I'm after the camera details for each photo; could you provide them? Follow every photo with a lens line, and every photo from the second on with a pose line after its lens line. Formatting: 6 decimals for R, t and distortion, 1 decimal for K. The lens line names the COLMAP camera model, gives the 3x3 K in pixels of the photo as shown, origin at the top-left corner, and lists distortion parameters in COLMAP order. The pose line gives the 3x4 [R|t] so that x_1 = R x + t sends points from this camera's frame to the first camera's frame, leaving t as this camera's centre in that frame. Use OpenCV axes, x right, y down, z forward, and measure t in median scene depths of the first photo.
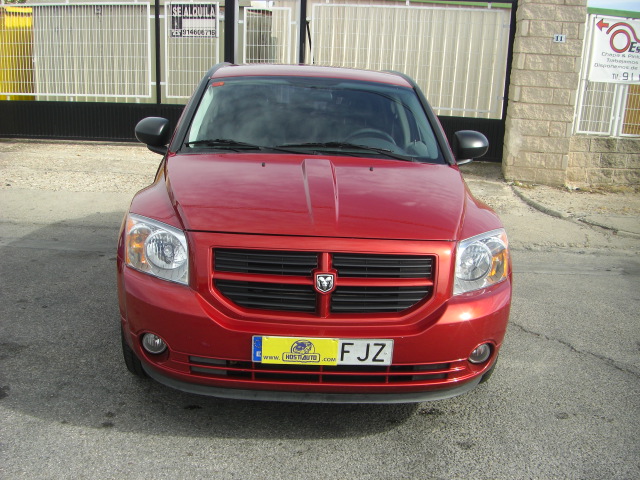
lens RADIAL K [[711.0, 0, 321.7], [0, 711.0, 286.5], [0, 0, 1]] dist [-0.147771, 0.000000]
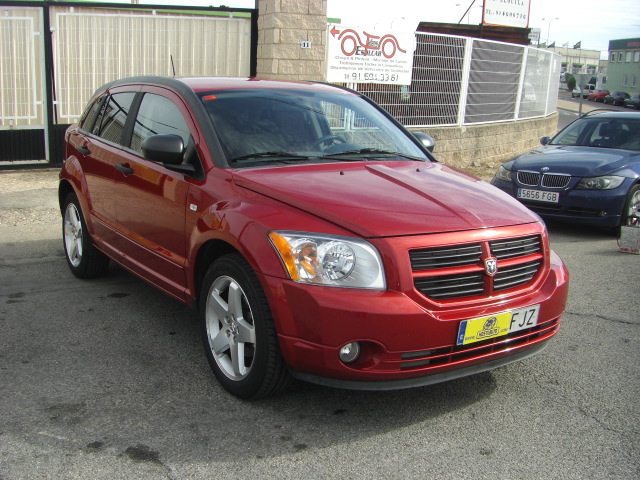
lens RADIAL K [[711.0, 0, 323.2], [0, 711.0, 271.3], [0, 0, 1]] dist [-0.147771, 0.000000]
pose [[0.850972, -0.145270, 0.504721, -0.613332], [0.157754, 0.987311, 0.018193, -0.047467], [-0.500959, 0.064140, 0.863091, 0.094723]]
